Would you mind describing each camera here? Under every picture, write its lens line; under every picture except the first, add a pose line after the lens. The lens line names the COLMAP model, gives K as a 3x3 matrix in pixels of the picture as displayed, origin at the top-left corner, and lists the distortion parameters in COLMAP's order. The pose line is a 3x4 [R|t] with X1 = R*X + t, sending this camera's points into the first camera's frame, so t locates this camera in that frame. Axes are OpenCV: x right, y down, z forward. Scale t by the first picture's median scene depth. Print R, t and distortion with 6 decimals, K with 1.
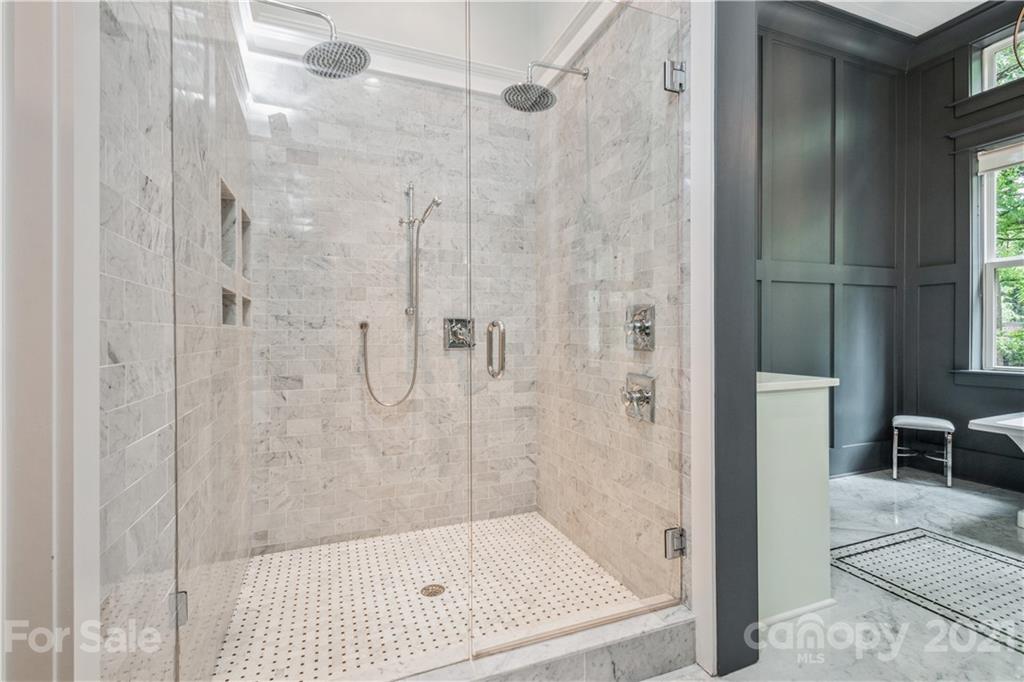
lens RADIAL K [[478.5, 0, 517.3], [0, 478.5, 338.2], [0, 0, 1]] dist [0.001445, -0.000356]
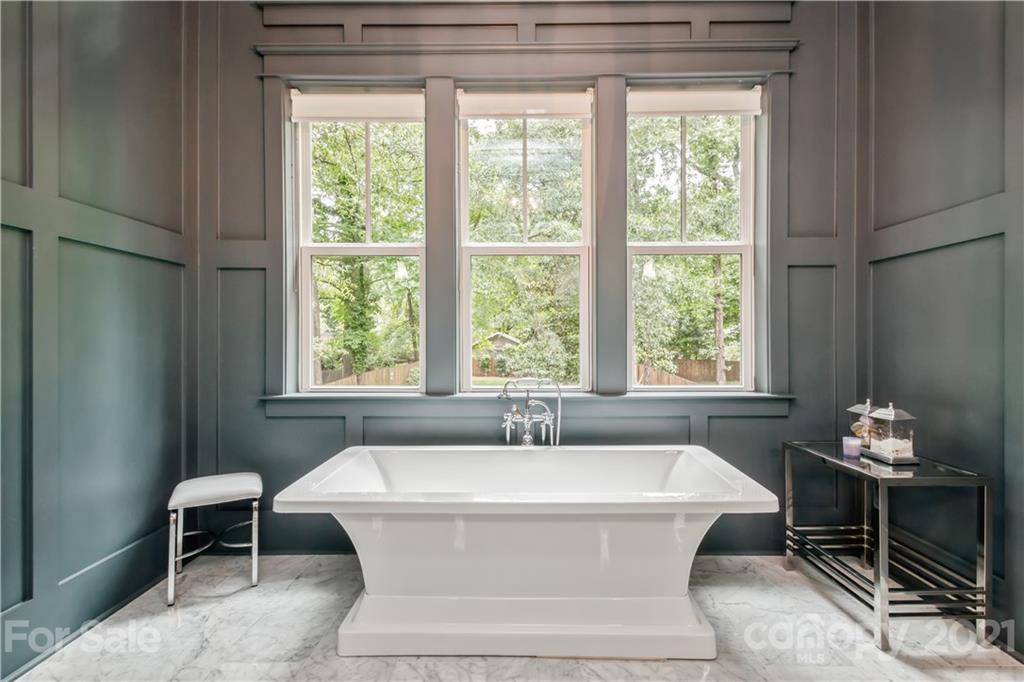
lens RADIAL K [[478.5, 0, 515.1], [0, 478.5, 342.2], [0, 0, 1]] dist [0.001445, -0.000356]
pose [[0.383079, 0.002232, 0.923713, 0.419198], [0.004876, 0.999978, -0.004439, -0.006777], [-0.923703, 0.006204, 0.383060, 0.409772]]
